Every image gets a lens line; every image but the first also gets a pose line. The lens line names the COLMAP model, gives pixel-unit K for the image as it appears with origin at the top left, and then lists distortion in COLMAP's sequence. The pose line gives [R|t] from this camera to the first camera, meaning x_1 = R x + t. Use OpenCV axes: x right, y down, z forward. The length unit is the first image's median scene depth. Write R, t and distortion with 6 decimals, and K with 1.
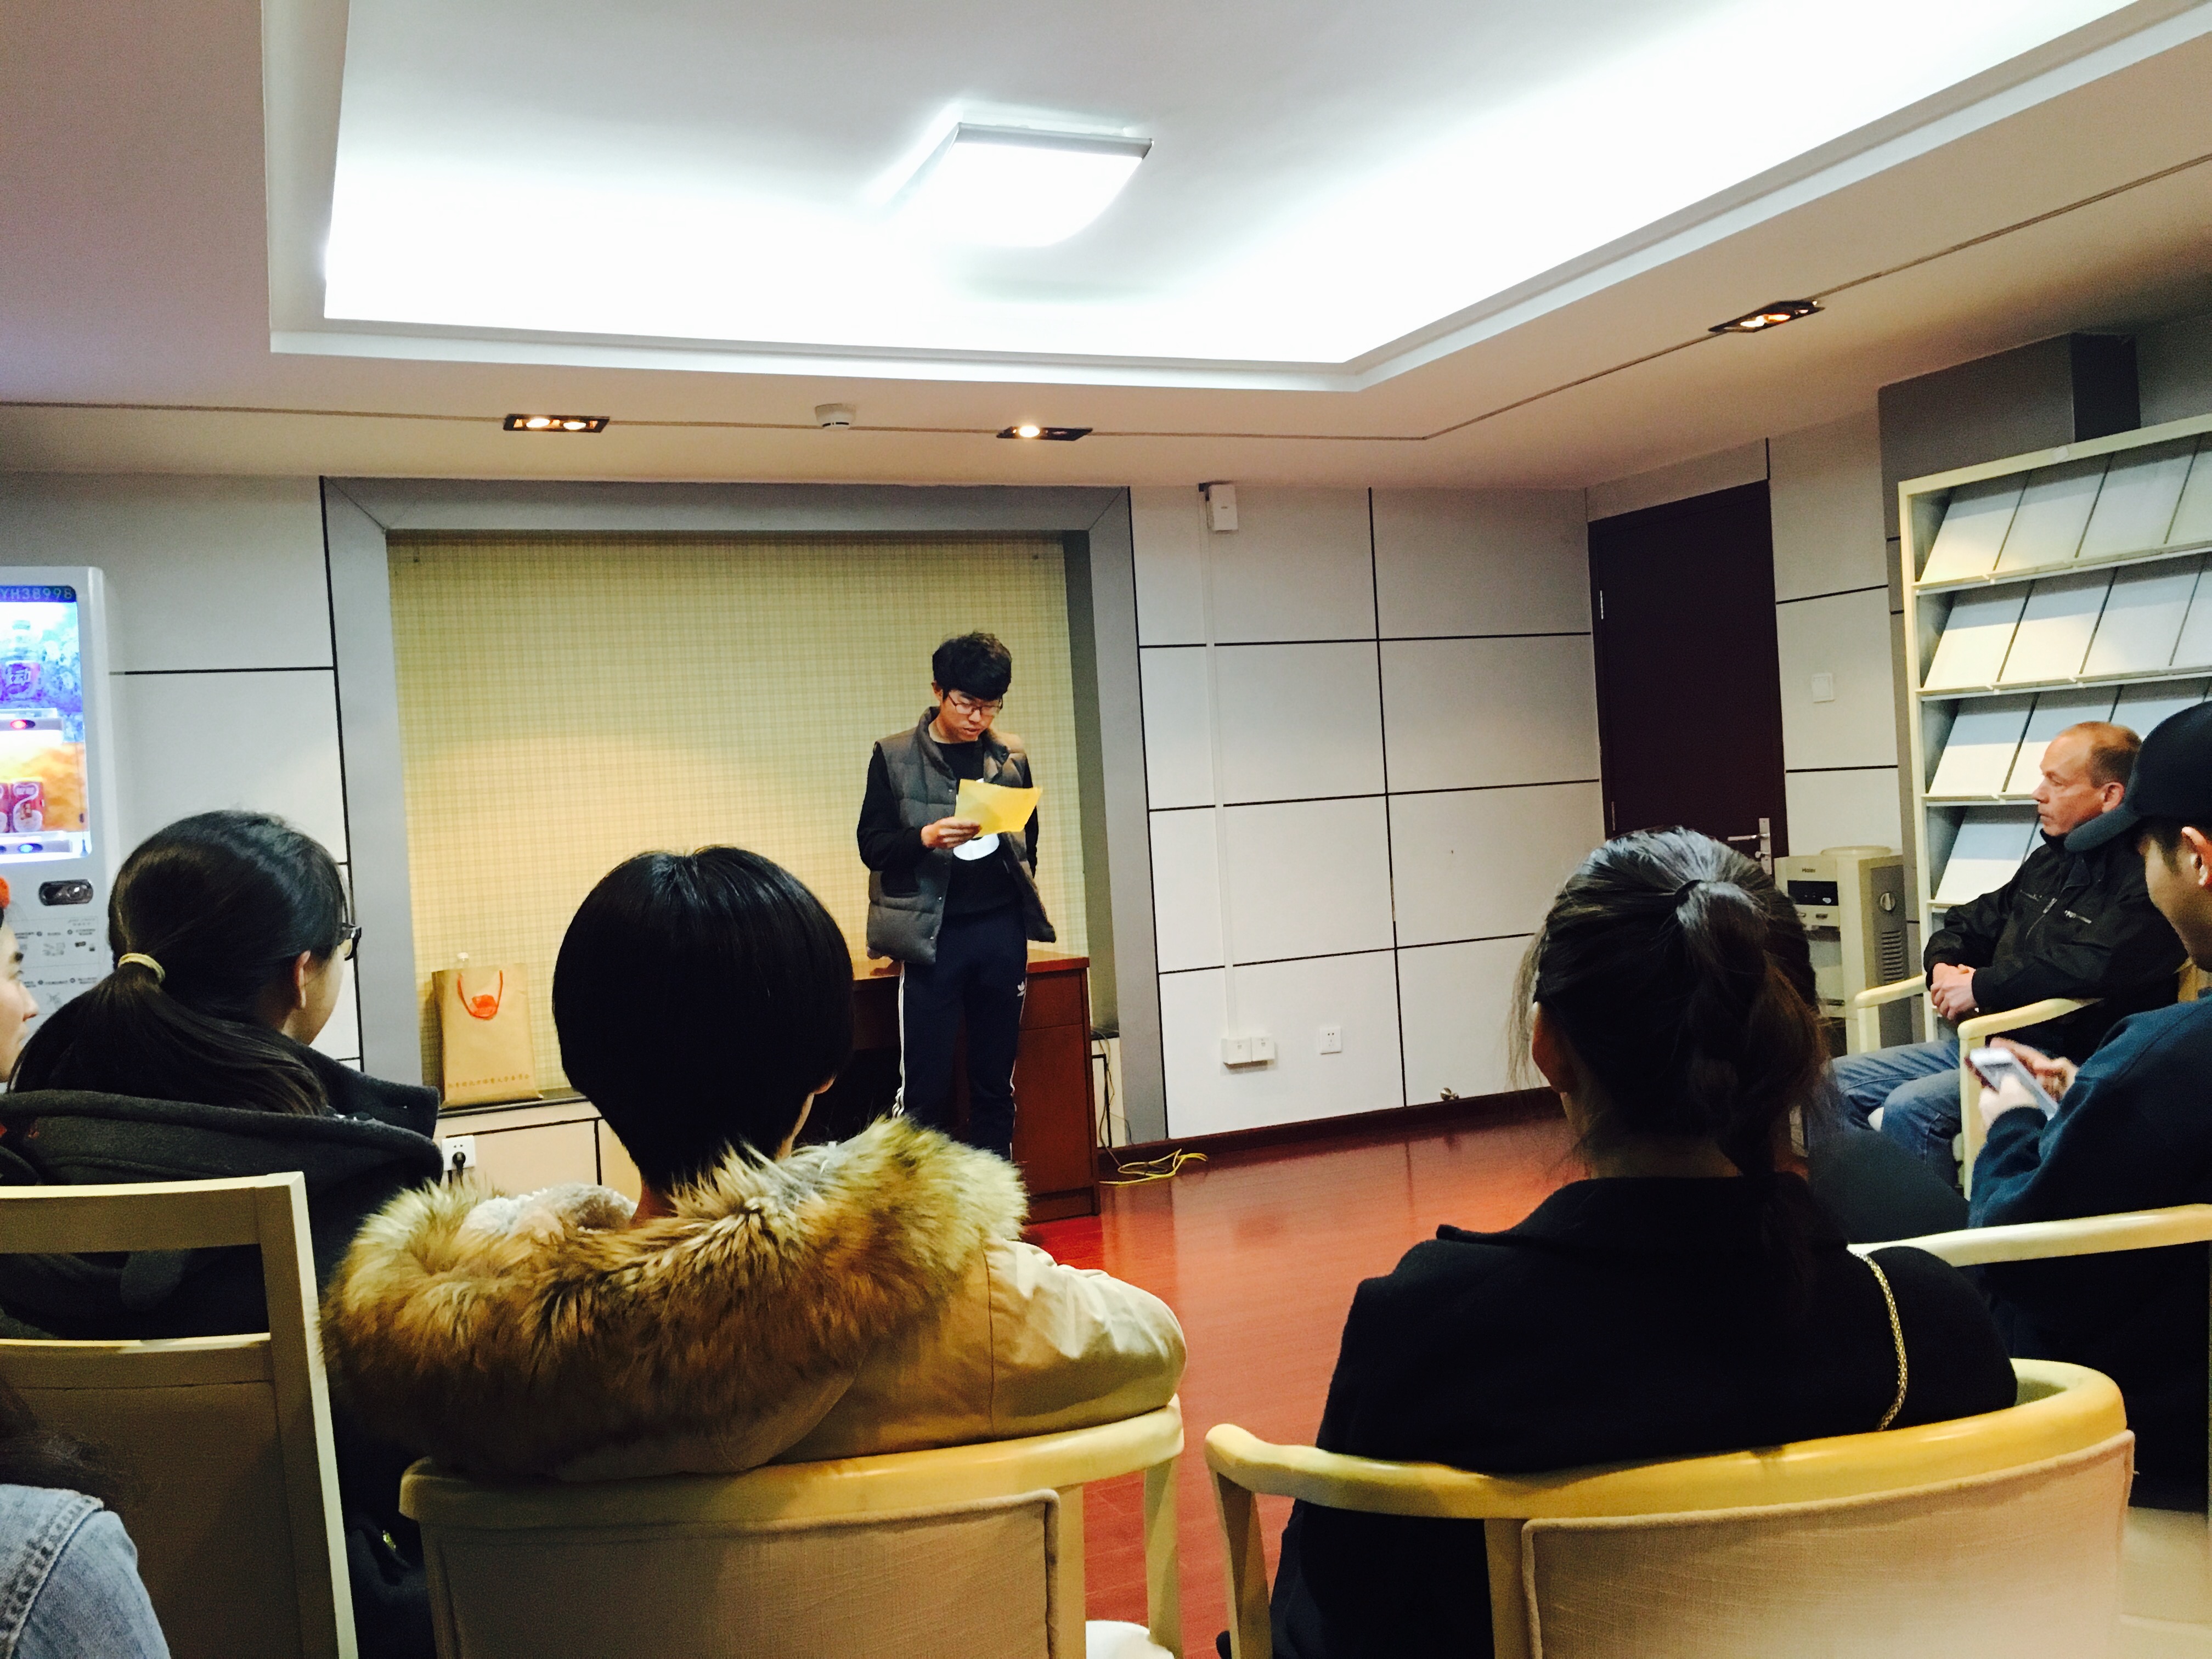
lens RADIAL K [[1836.6, 0, 1106.0], [0, 1836.6, 829.5], [0, 0, 1]] dist [-0.005149, -0.009680]
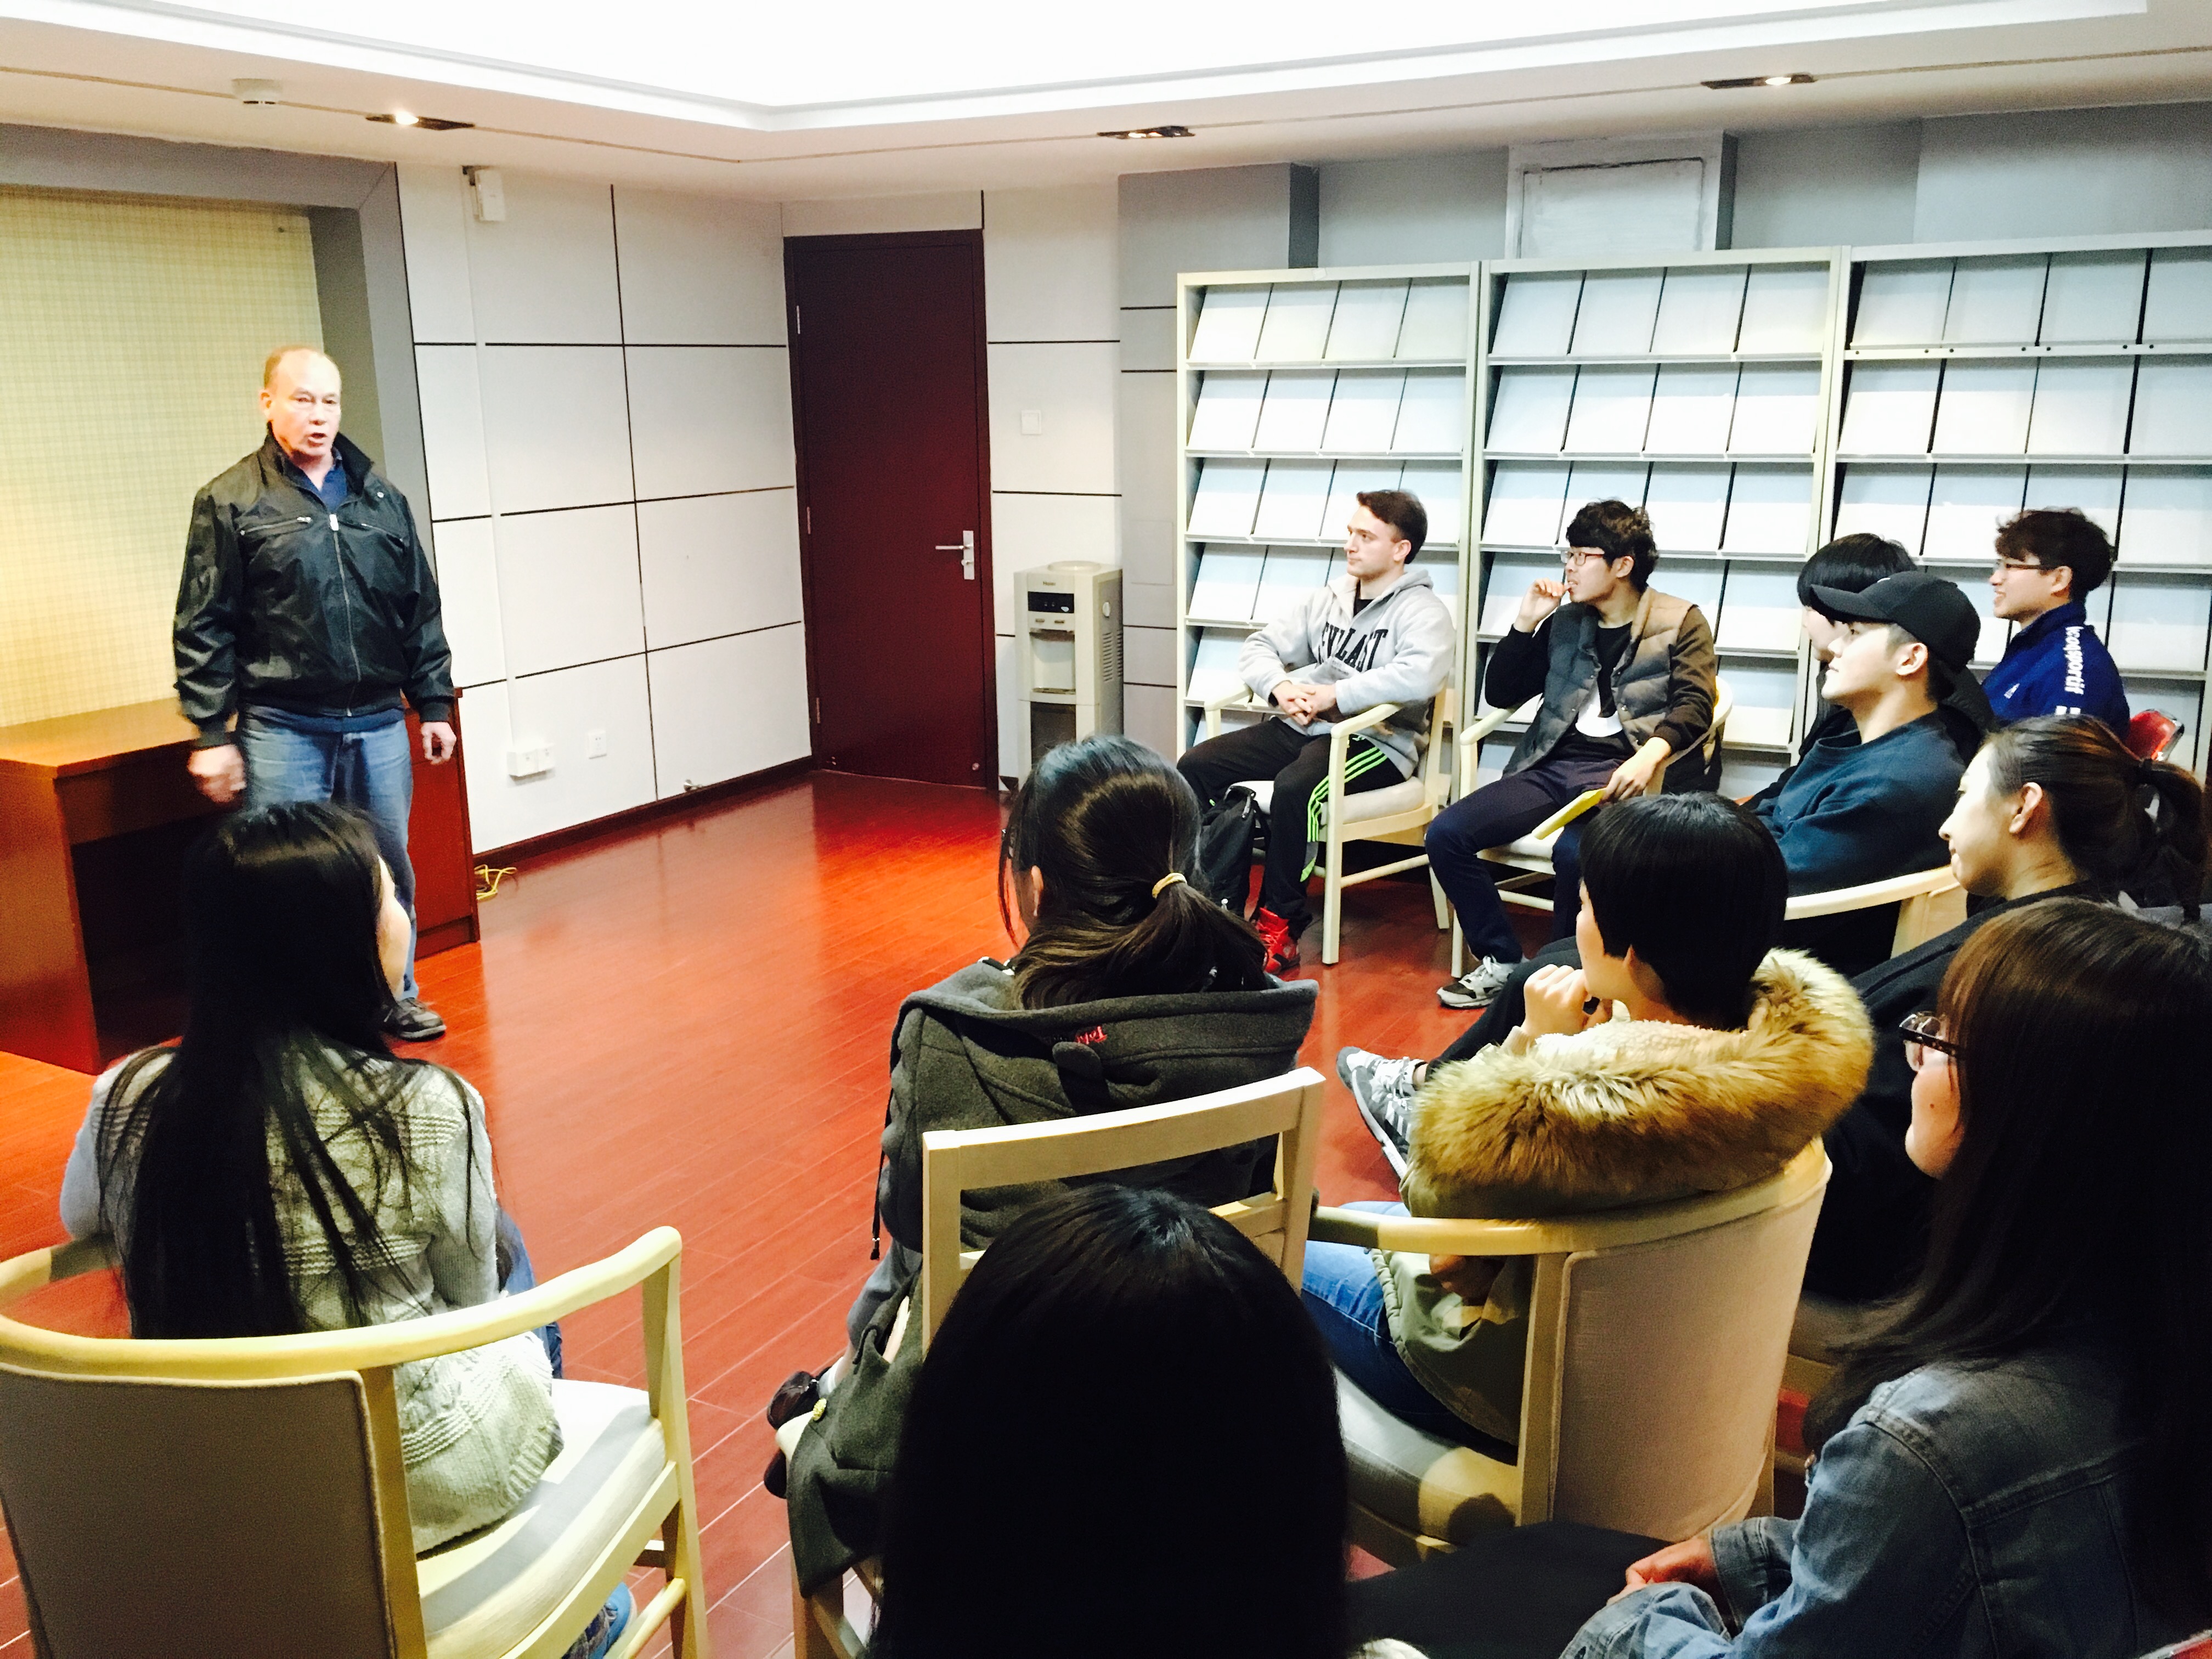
lens RADIAL K [[1849.4, 0, 1106.0], [0, 1849.4, 829.5], [0, 0, 1]] dist [0.013421, -0.002068]
pose [[0.779449, -0.100109, 0.618415, -0.360834], [-0.026353, 0.981036, 0.192025, -0.054519], [-0.625911, -0.165971, 0.762030, 0.023292]]
